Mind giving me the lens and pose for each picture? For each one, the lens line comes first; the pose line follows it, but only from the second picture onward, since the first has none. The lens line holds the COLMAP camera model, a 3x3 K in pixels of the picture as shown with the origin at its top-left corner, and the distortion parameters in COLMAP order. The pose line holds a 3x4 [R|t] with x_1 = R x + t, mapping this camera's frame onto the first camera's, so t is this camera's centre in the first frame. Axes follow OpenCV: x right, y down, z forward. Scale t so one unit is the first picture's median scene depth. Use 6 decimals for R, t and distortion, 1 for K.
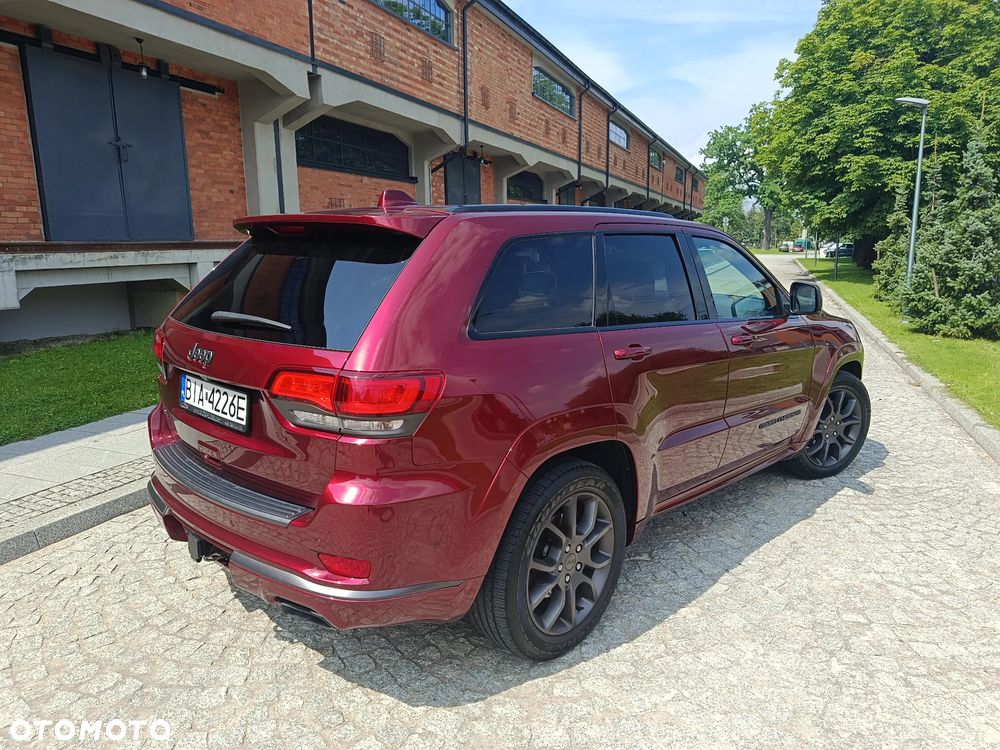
lens RADIAL K [[692.9, 0, 500.0], [0, 692.9, 375.0], [0, 0, 1]] dist [-0.005288, 0.004409]
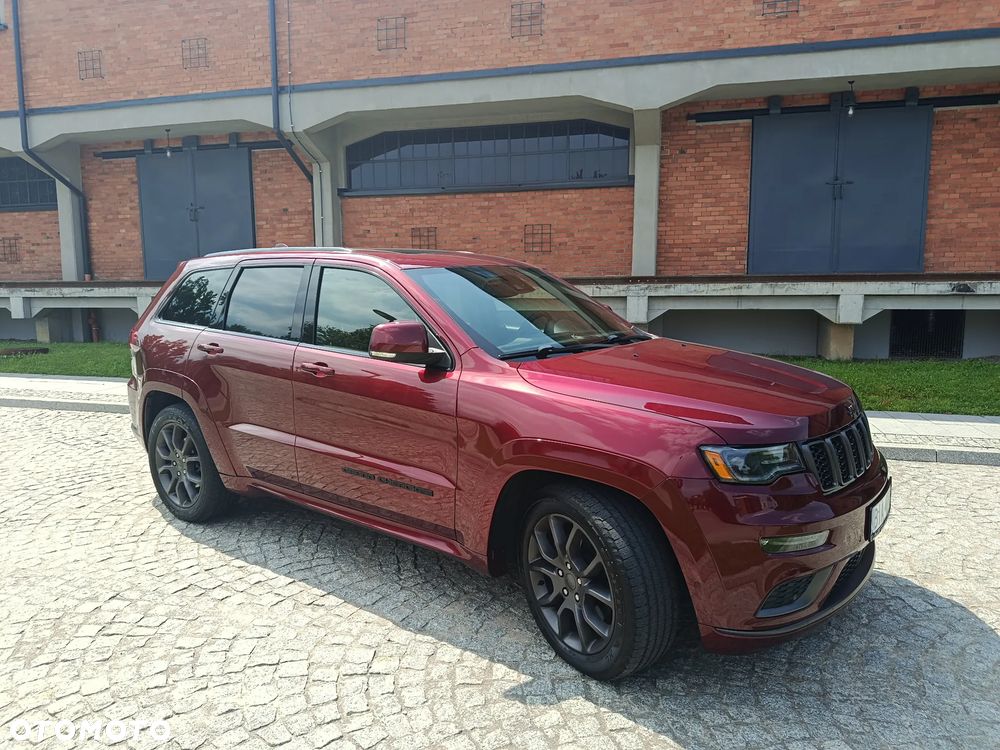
lens RADIAL K [[700.4, 0, 498.2], [0, 700.4, 379.6], [0, 0, 1]] dist [0.045066, -0.082423]
pose [[0.120686, 0.139567, -0.982831, 0.543897], [-0.183612, 0.976122, 0.116068, -0.078093], [0.975562, 0.166452, 0.143430, 0.436657]]
